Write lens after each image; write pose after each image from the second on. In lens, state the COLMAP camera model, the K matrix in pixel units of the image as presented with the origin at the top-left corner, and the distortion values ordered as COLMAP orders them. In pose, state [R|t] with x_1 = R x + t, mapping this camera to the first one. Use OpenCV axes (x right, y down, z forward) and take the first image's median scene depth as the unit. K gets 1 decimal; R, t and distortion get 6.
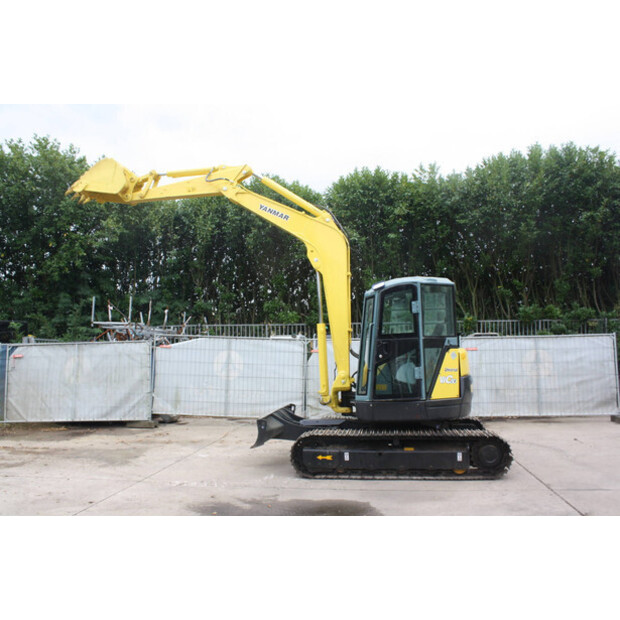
lens RADIAL K [[542.4, 0, 310.0], [0, 542.4, 310.0], [0, 0, 1]] dist [-0.175657, 0.152480]
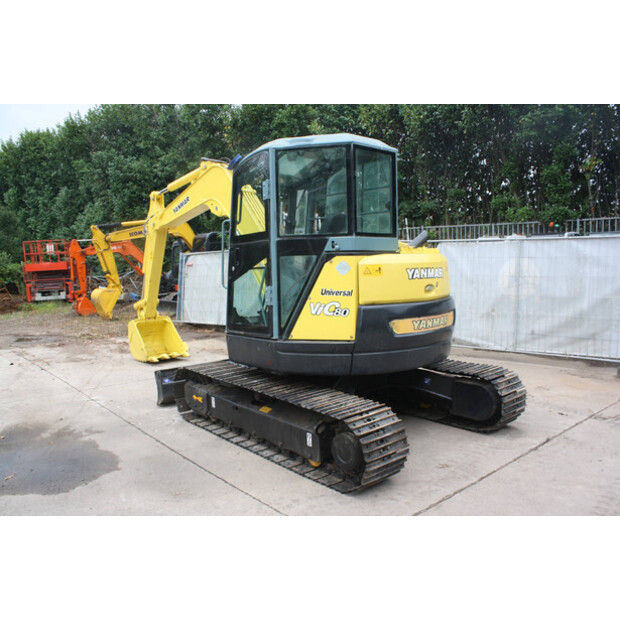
lens RADIAL K [[520.5, 0, 308.7], [0, 520.5, 325.0], [0, 0, 1]] dist [-0.167258, 0.127243]
pose [[0.751875, 0.079822, -0.654456, 0.378321], [0.061076, 0.979943, 0.189689, 0.022662], [0.656471, -0.182594, 0.731919, 0.344226]]
